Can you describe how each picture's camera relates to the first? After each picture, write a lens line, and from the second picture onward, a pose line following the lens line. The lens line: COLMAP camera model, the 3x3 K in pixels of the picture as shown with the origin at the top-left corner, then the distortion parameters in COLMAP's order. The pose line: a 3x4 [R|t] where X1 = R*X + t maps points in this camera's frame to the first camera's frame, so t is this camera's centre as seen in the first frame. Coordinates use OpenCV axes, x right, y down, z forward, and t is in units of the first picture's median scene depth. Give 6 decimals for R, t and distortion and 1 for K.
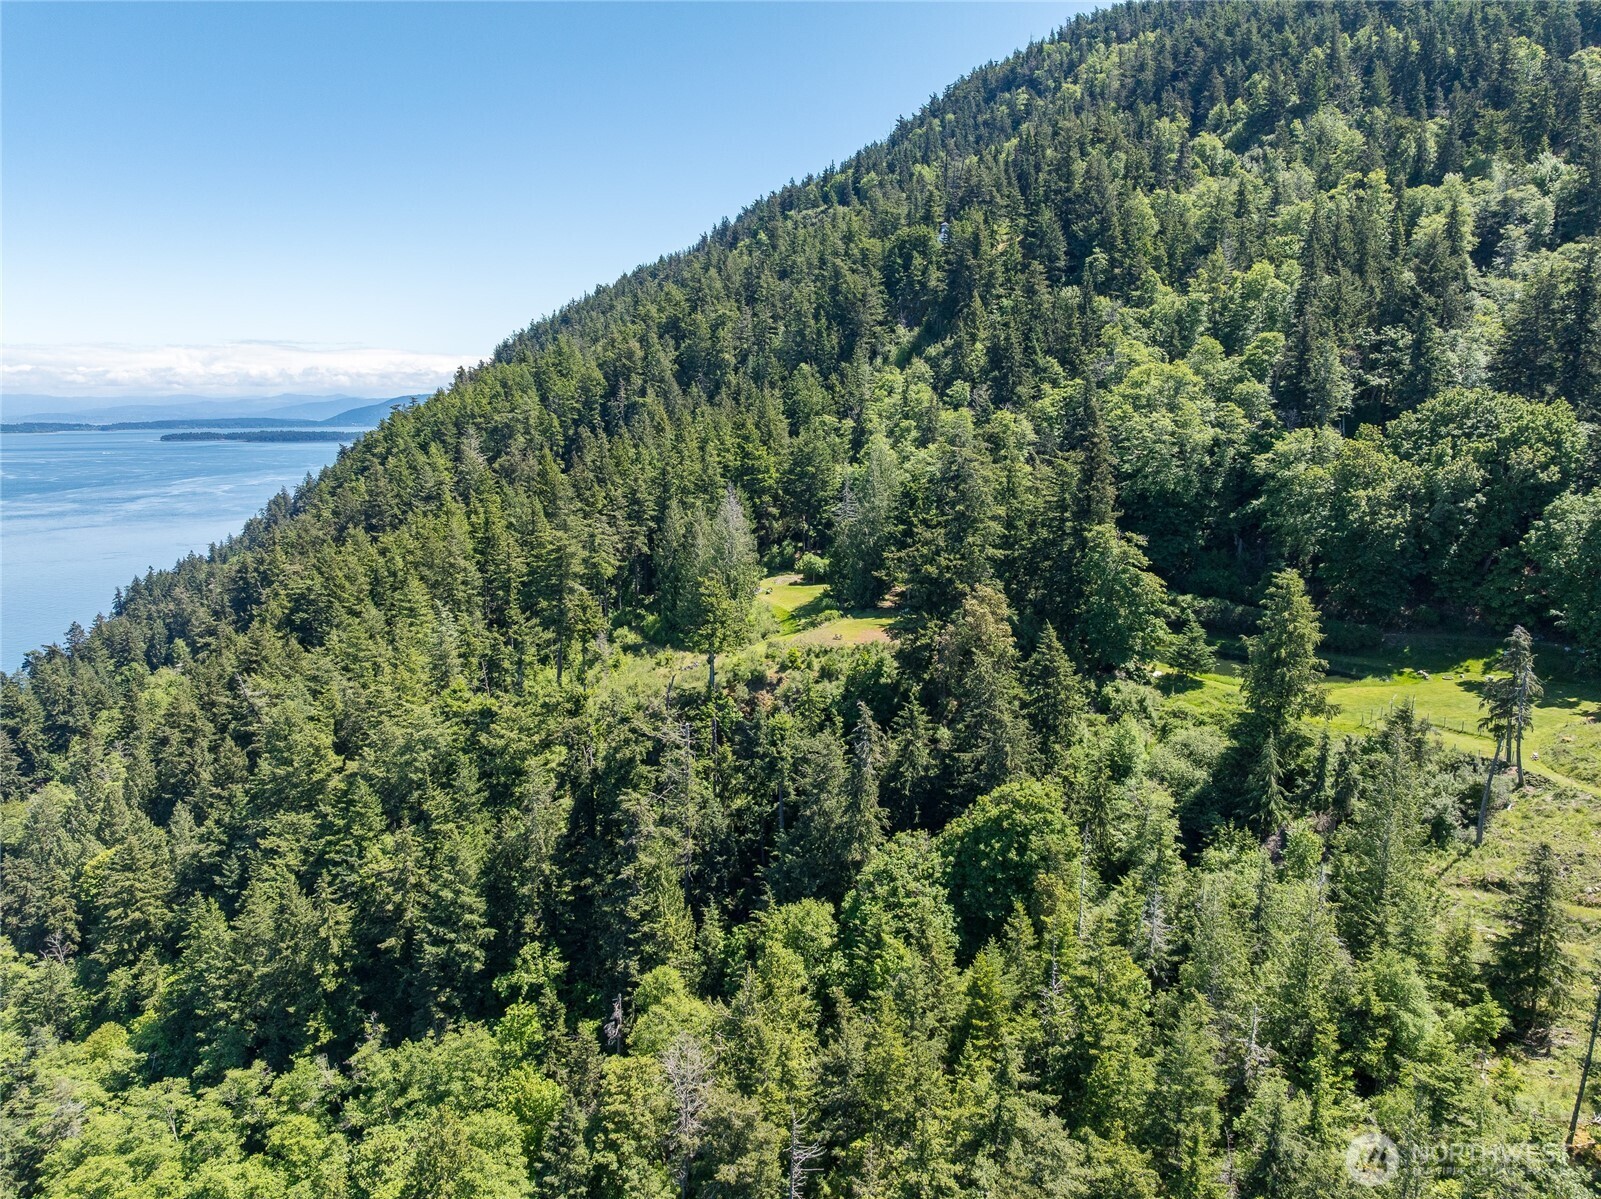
lens RADIAL K [[1134.2, 0, 800.5], [0, 1134.2, 596.9], [0, 0, 1]] dist [-0.047688, 0.016955]
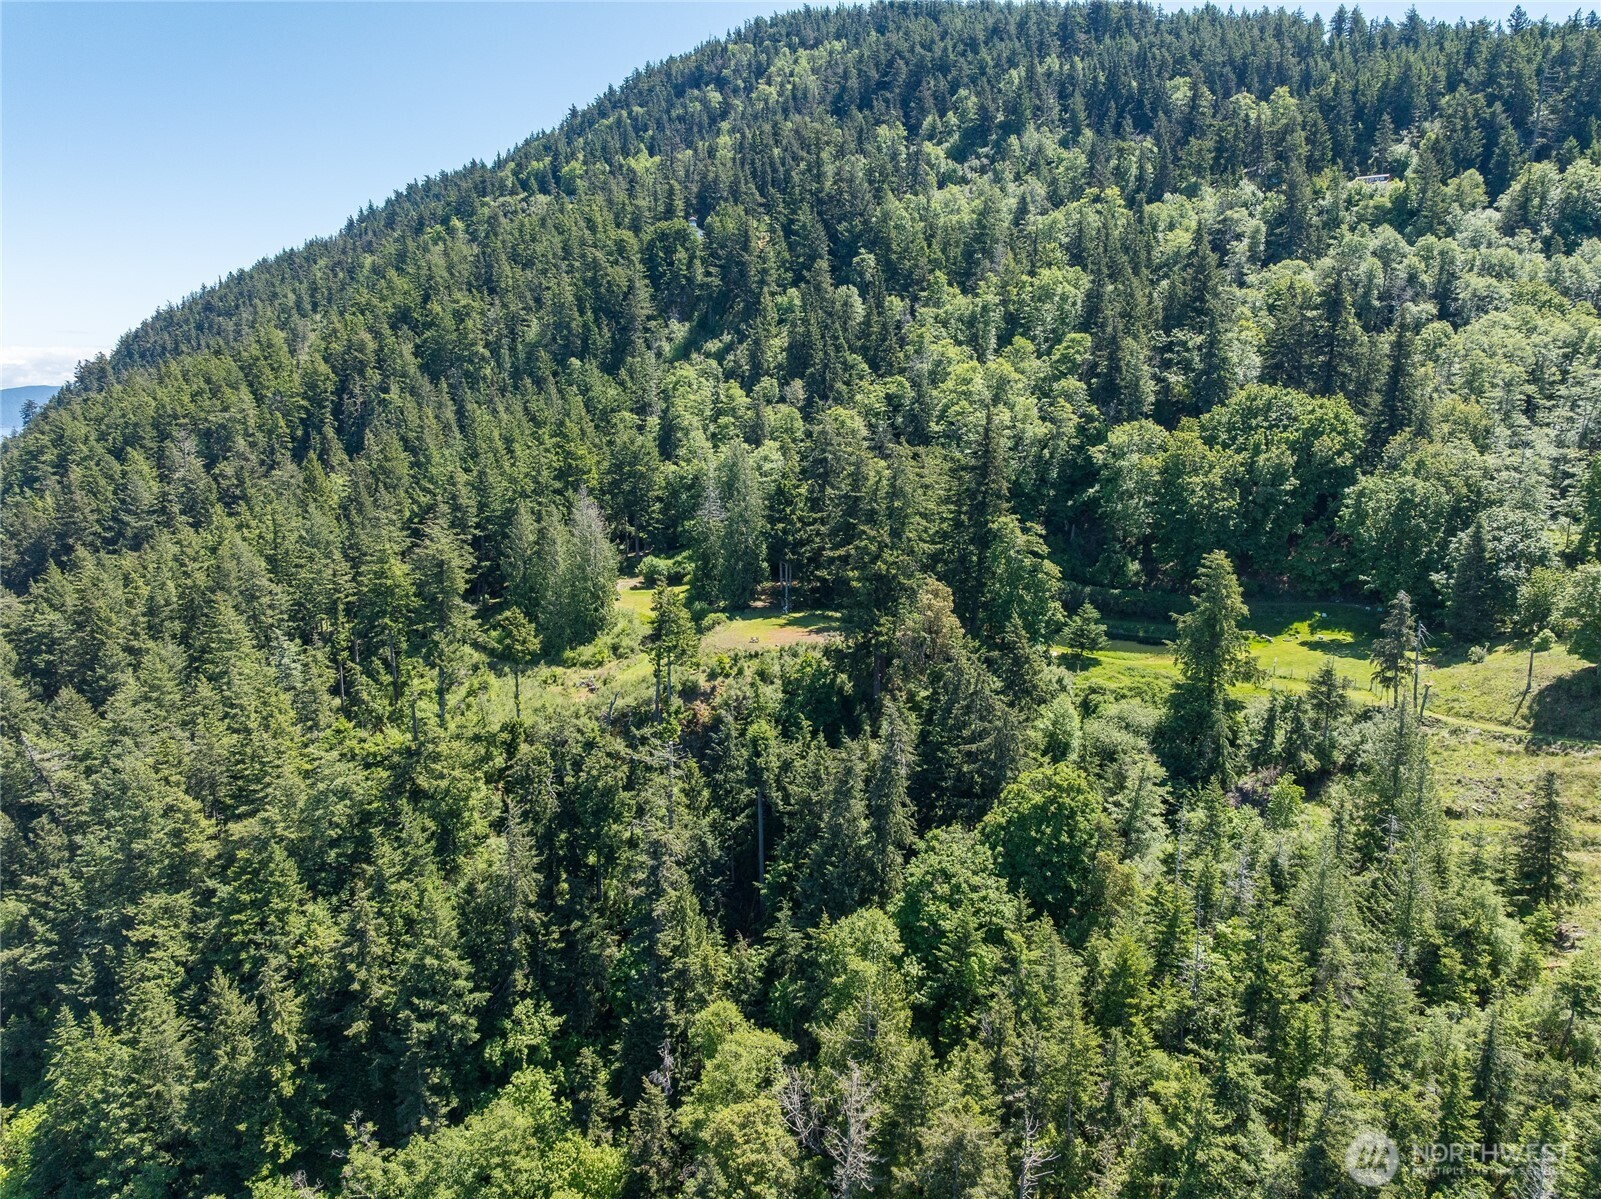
lens RADIAL K [[1134.2, 0, 804.5], [0, 1134.2, 601.0], [0, 0, 1]] dist [-0.047688, 0.016955]
pose [[0.948287, -0.056217, 0.312395, -0.203558], [0.053882, 0.998417, 0.016109, -0.010170], [-0.312806, 0.001556, 0.949816, 0.053140]]
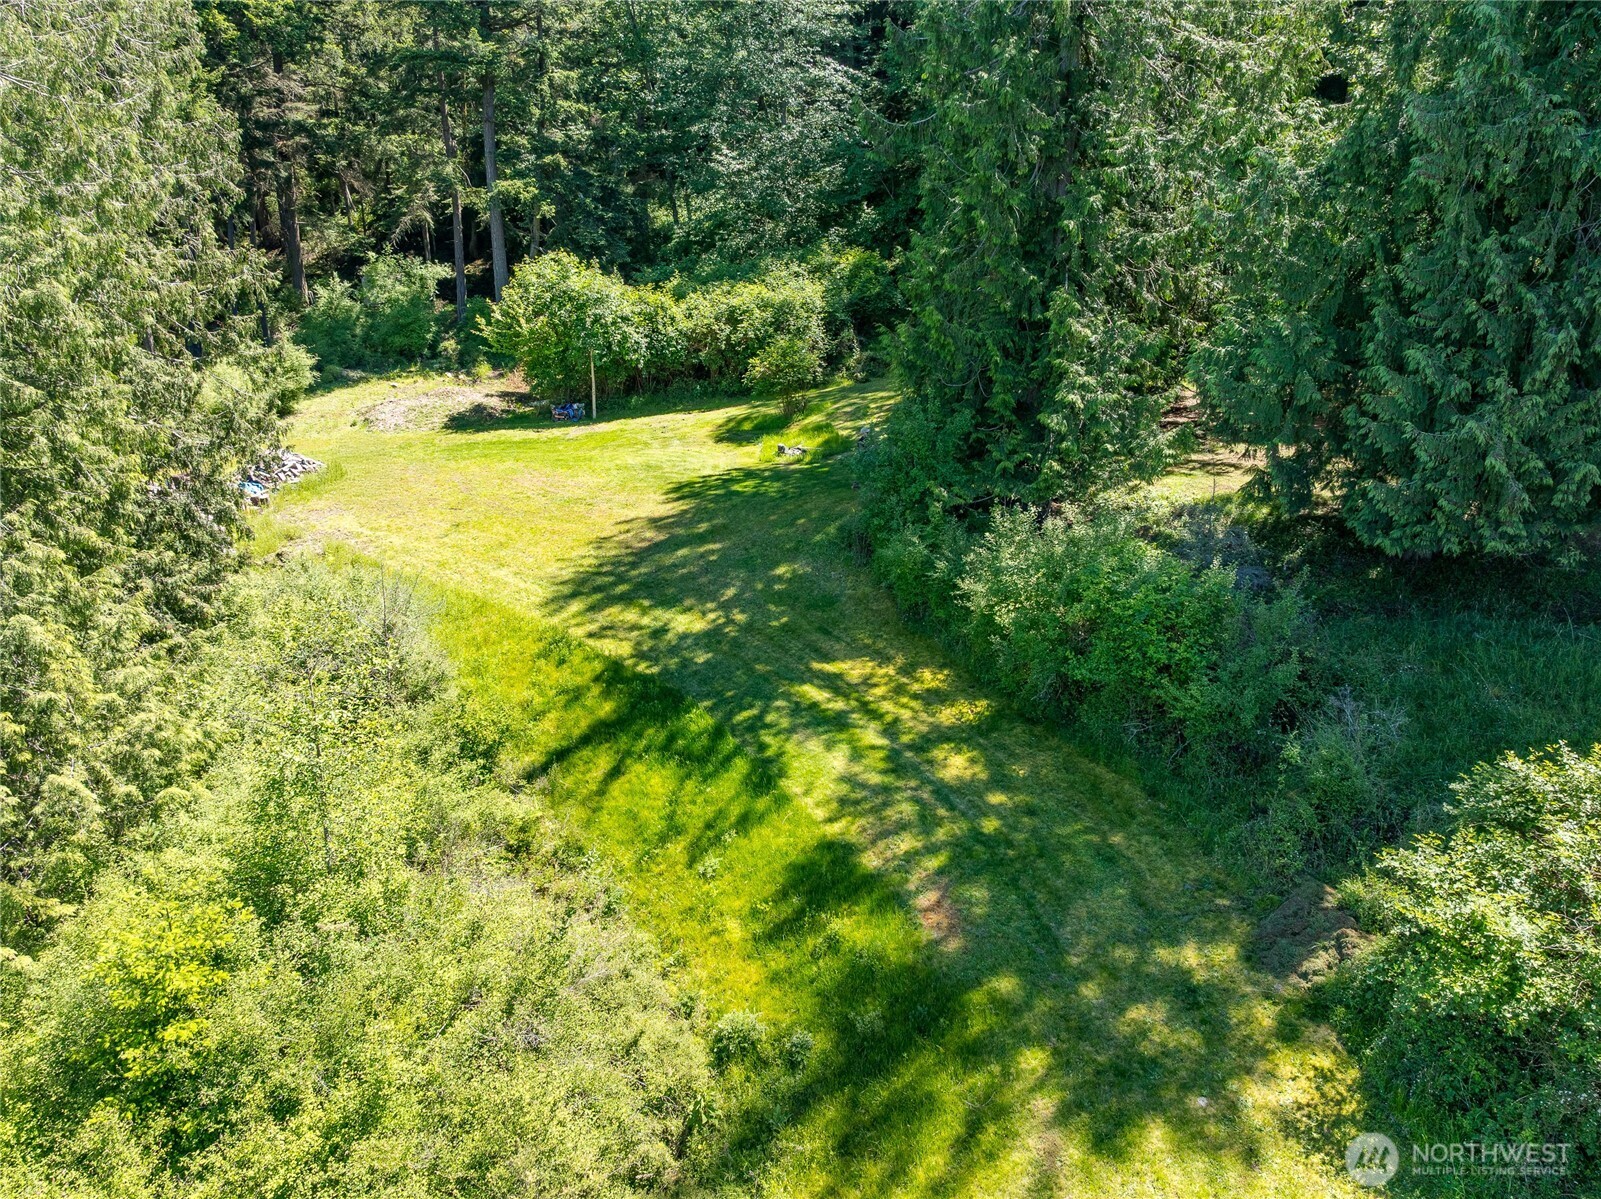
lens RADIAL K [[1134.2, 0, 804.9], [0, 1134.2, 600.0], [0, 0, 1]] dist [-0.047688, 0.016955]
pose [[0.920679, -0.099951, 0.377307, -0.034768], [0.050259, 0.988968, 0.139345, -0.006685], [-0.387072, -0.109329, 0.915545, 0.965868]]
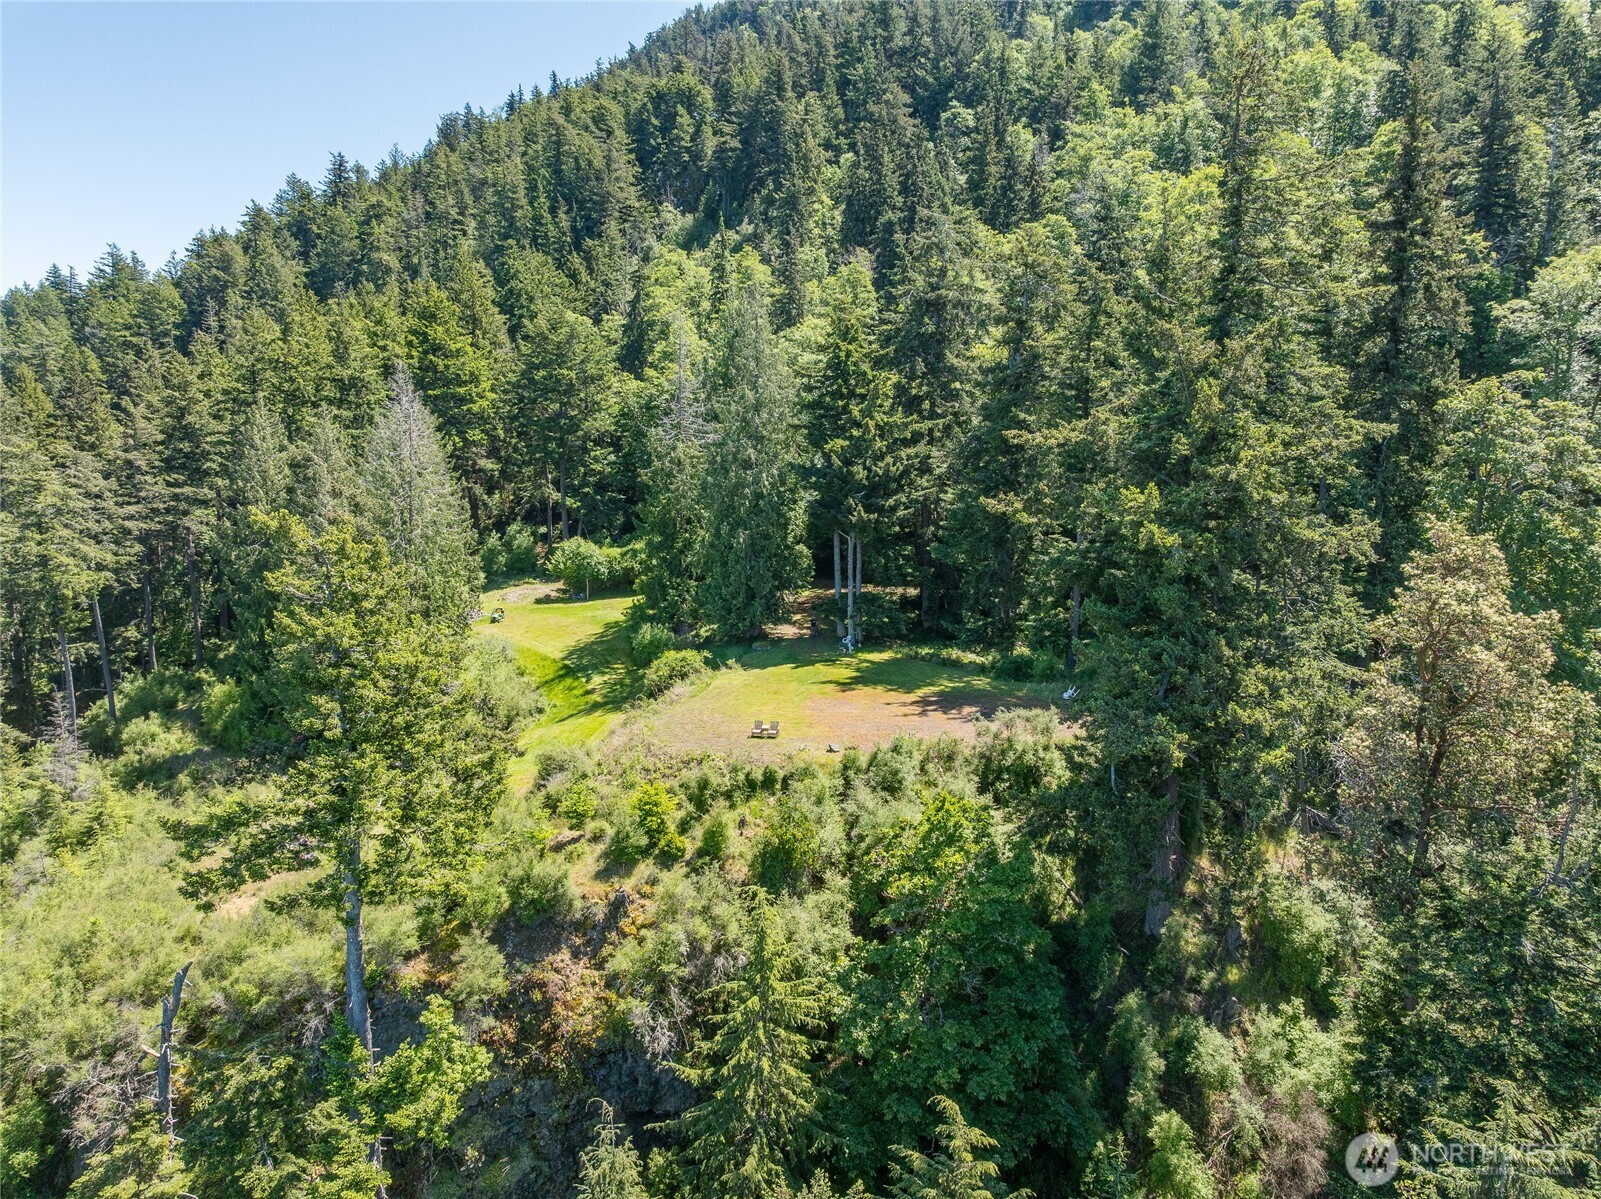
lens RADIAL K [[1134.2, 0, 800.3], [0, 1134.2, 598.6], [0, 0, 1]] dist [-0.047688, 0.016955]
pose [[0.960404, -0.038285, 0.275968, -0.041369], [0.046425, 0.998656, -0.023021, 0.004622], [-0.274716, 0.034921, 0.960891, 0.604208]]
